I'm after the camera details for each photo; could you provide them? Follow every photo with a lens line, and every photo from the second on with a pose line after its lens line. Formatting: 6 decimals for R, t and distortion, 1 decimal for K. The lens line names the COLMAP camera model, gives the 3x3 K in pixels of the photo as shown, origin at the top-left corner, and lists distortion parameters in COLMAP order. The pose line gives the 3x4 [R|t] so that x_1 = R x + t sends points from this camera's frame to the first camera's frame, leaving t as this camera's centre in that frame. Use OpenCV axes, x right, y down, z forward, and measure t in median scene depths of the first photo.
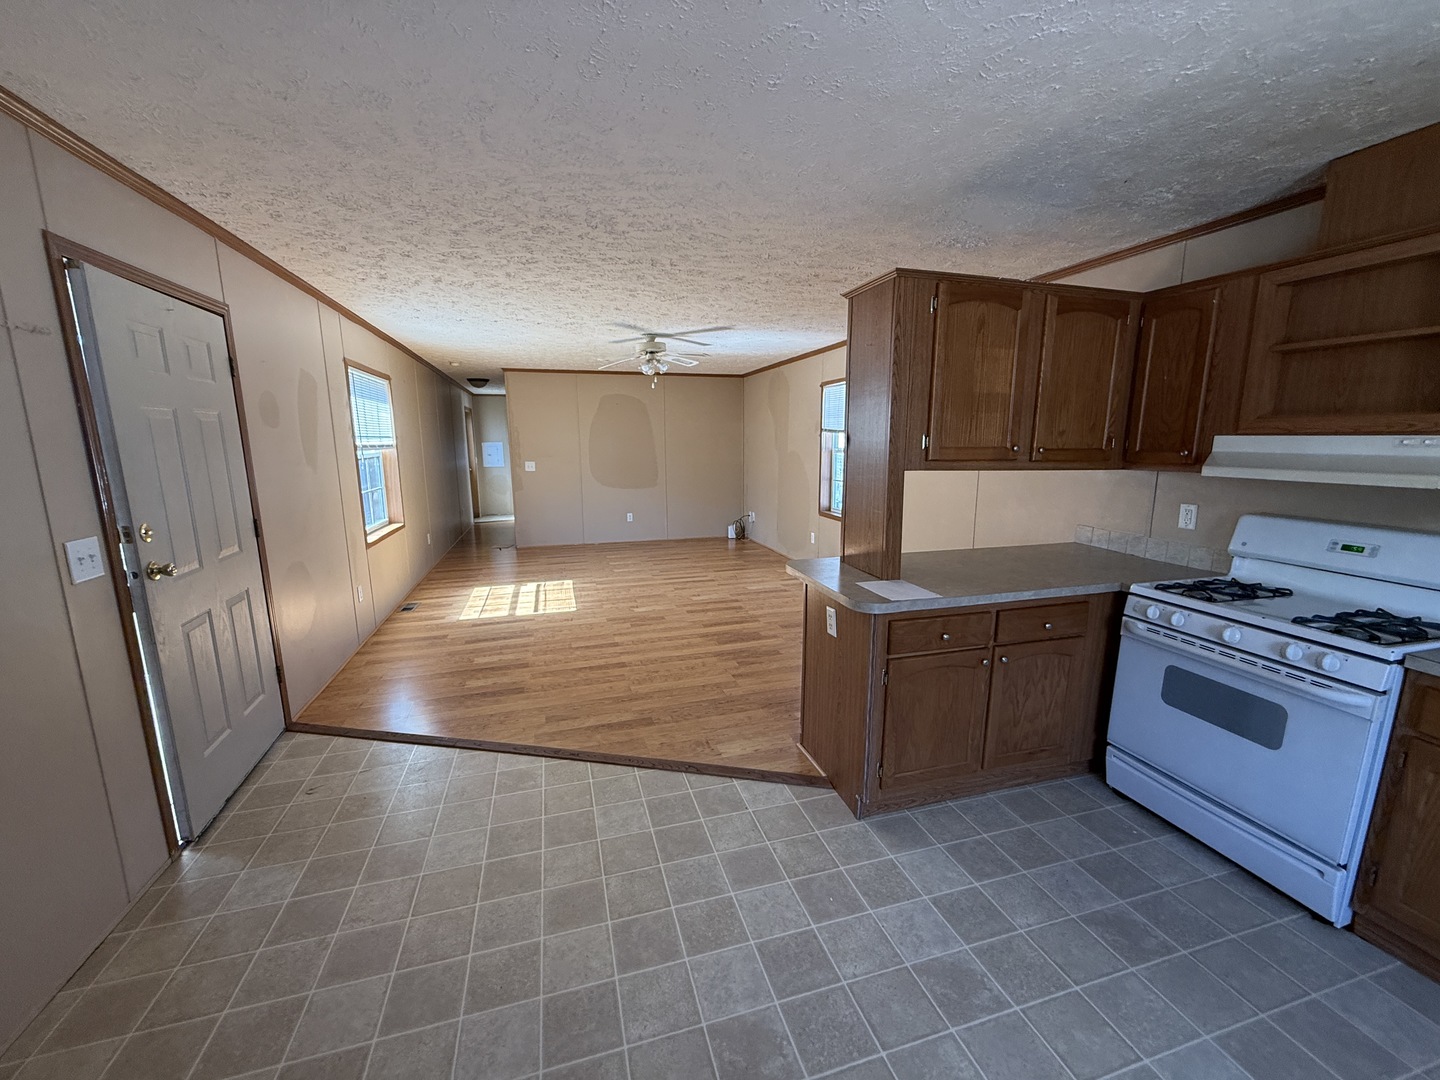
lens RADIAL K [[572.0, 0, 716.0], [0, 572.0, 541.9], [0, 0, 1]] dist [-0.000411, -0.000116]
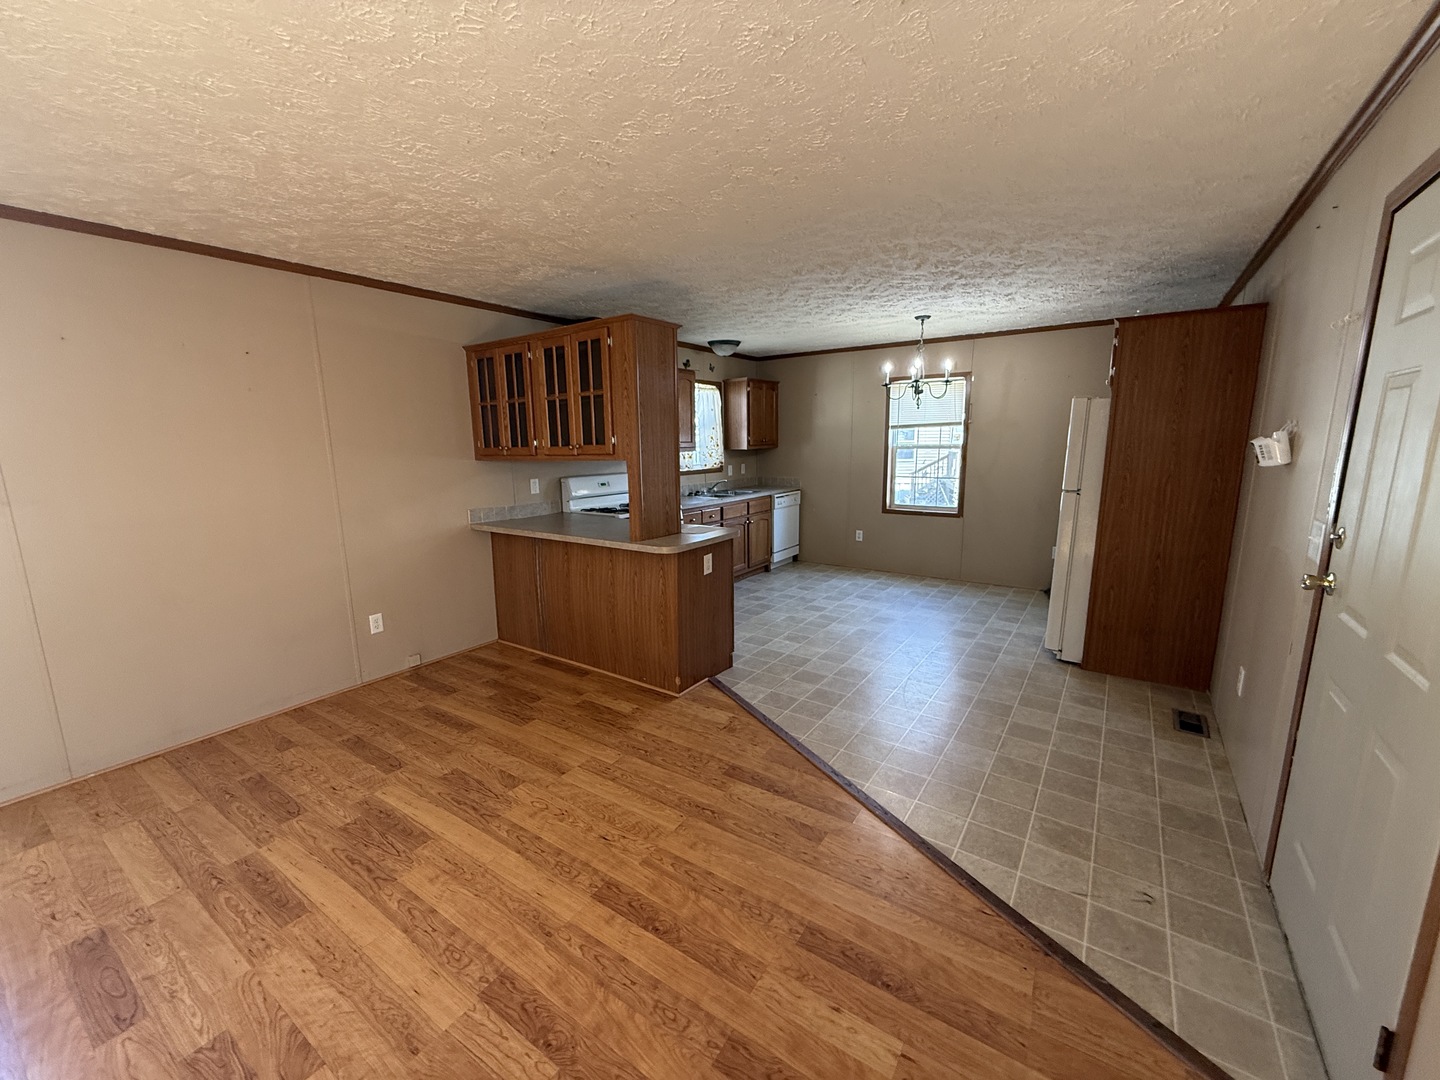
lens RADIAL K [[573.4, 0, 715.7], [0, 573.4, 539.0], [0, 0, 1]] dist [0.000358, -0.000027]
pose [[-0.622200, -0.125633, 0.772711, -0.588217], [0.156553, 0.947134, 0.280051, -0.205954], [-0.767045, 0.295218, -0.569639, 1.154630]]
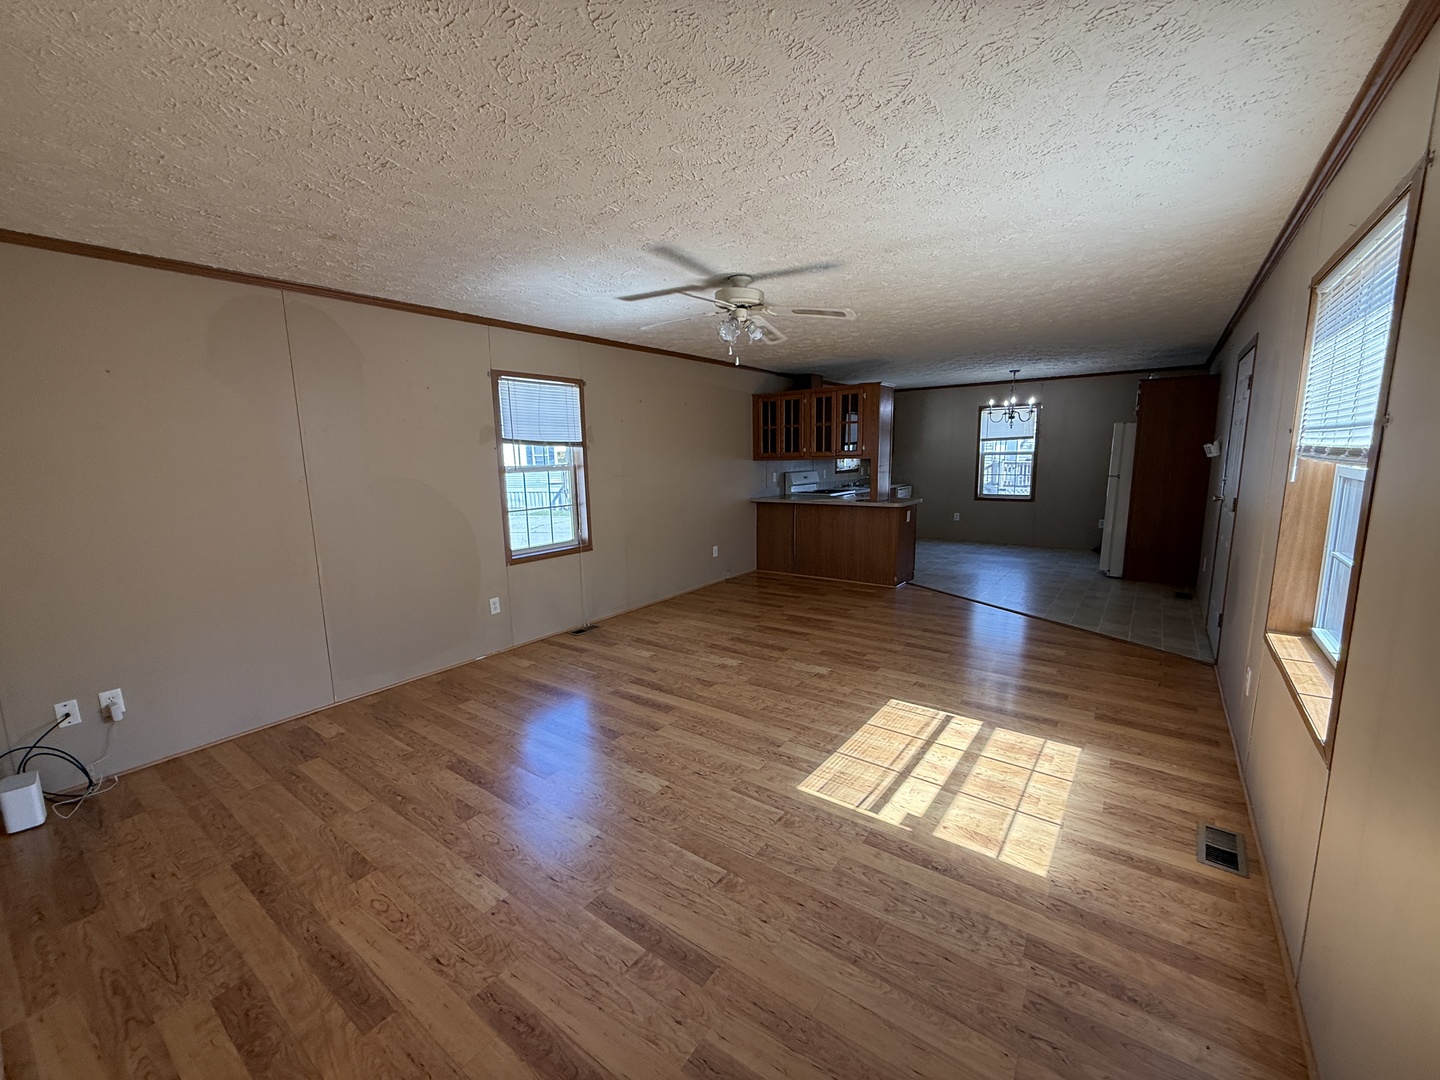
lens RADIAL K [[573.4, 0, 715.7], [0, 573.4, 539.0], [0, 0, 1]] dist [0.000358, -0.000027]
pose [[-0.593319, -0.108665, 0.797600, -0.873310], [0.164779, 0.953469, 0.252476, -0.360140], [-0.787922, 0.281226, -0.547805, 2.021950]]
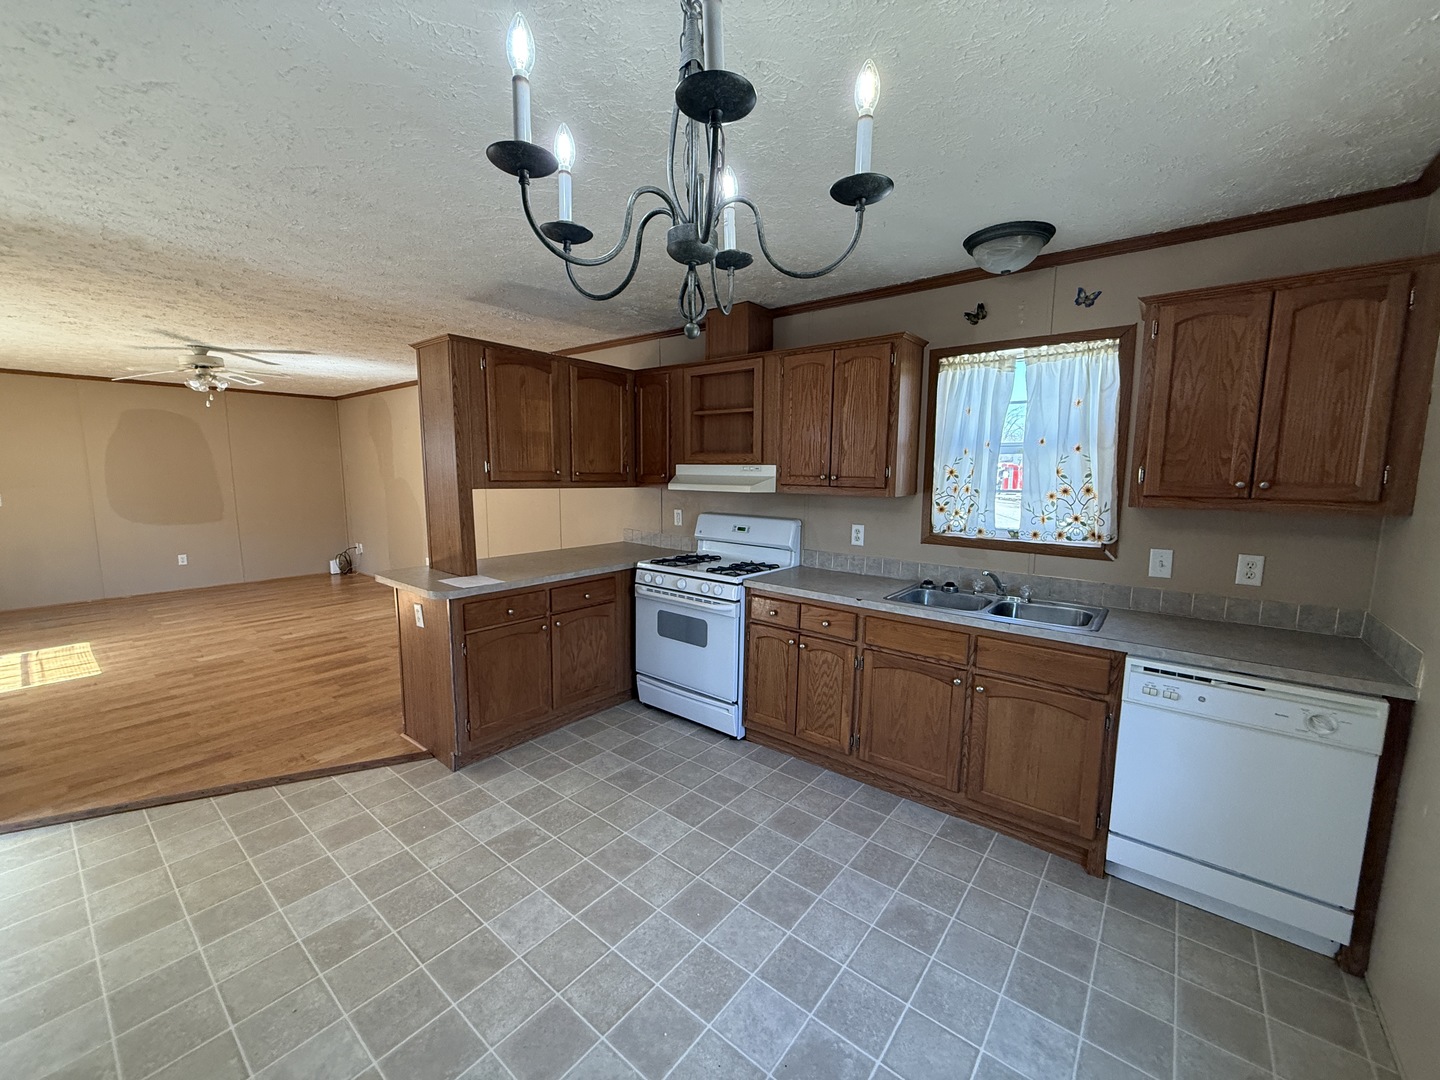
lens RADIAL K [[572.1, 0, 718.0], [0, 572.1, 540.8], [0, 0, 1]] dist [-0.001540, -0.000189]
pose [[0.819833, -0.063788, 0.569038, 0.029010], [0.093424, 0.995360, -0.023021, 0.045298], [-0.564930, 0.072035, 0.821989, -0.224069]]
